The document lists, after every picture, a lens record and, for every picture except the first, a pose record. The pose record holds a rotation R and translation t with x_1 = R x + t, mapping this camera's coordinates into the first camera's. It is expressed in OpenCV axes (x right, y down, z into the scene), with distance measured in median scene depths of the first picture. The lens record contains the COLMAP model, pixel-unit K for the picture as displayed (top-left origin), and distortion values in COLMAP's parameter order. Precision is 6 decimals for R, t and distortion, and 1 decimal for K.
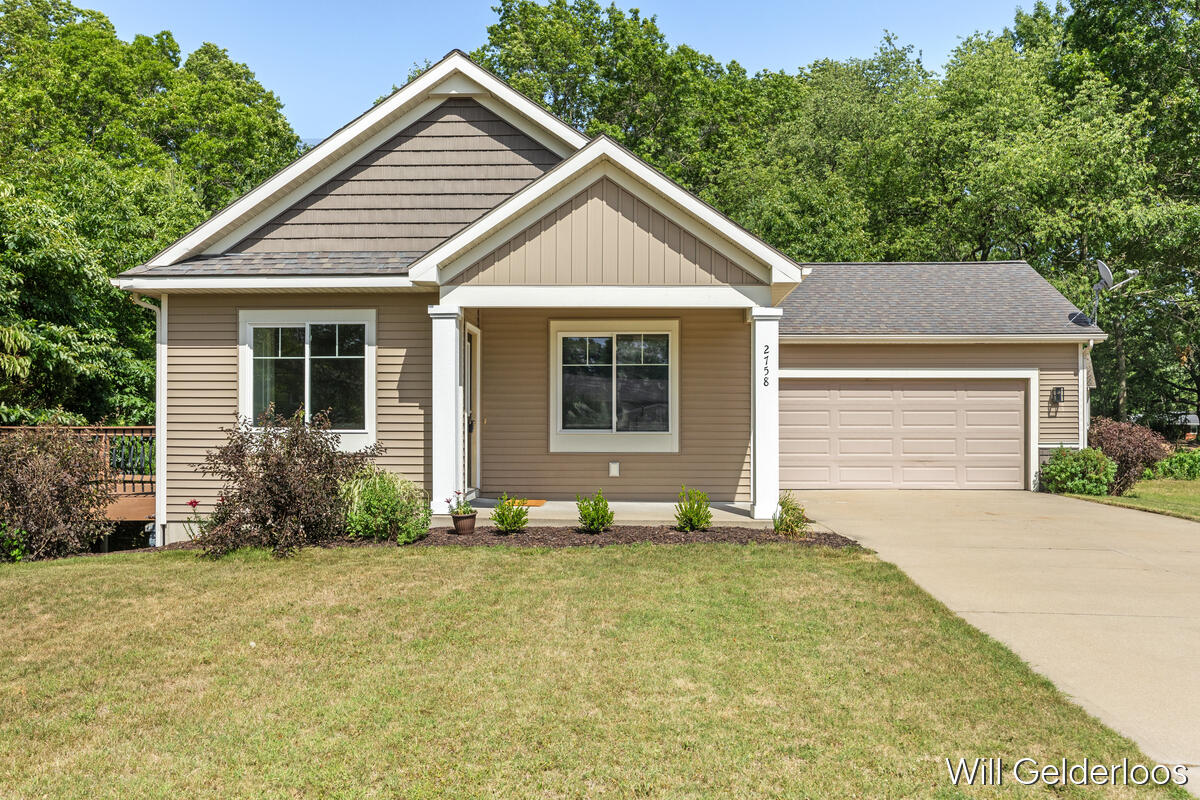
lens RADIAL K [[1063.1, 0, 605.9], [0, 1063.1, 438.8], [0, 0, 1]] dist [0.000785, -0.003967]
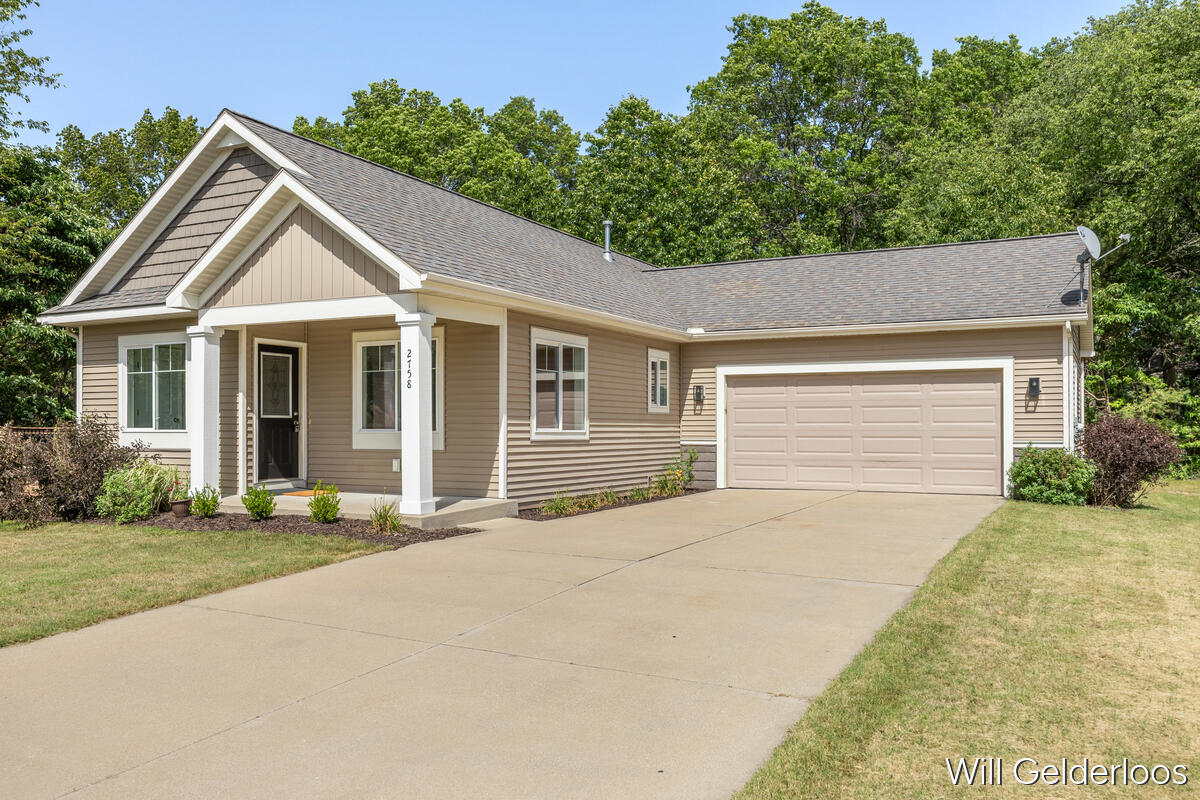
lens RADIAL K [[1002.2, 0, 606.3], [0, 1002.2, 430.9], [0, 0, 1]] dist [-0.011115, 0.003926]
pose [[0.900435, -0.000806, -0.434991, 0.653271], [-0.000600, 0.999995, -0.003094, -0.003589], [0.434991, 0.003047, 0.900430, 0.163179]]
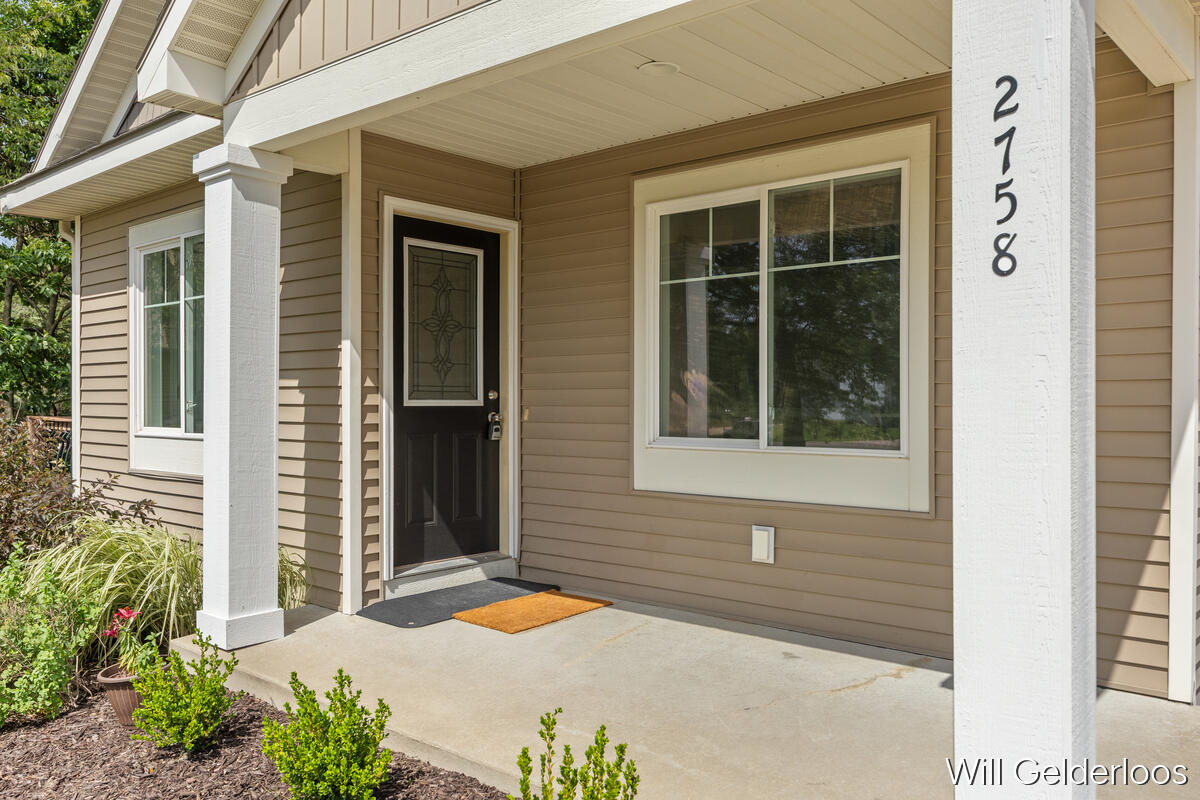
lens RADIAL K [[954.3, 0, 600.4], [0, 954.3, 404.6], [0, 0, 1]] dist [-0.007607, -0.002339]
pose [[0.784236, 0.001499, -0.620461, 0.175054], [-0.002158, 0.999998, -0.000312, -0.021292], [0.620459, 0.001584, 0.784237, 0.695078]]
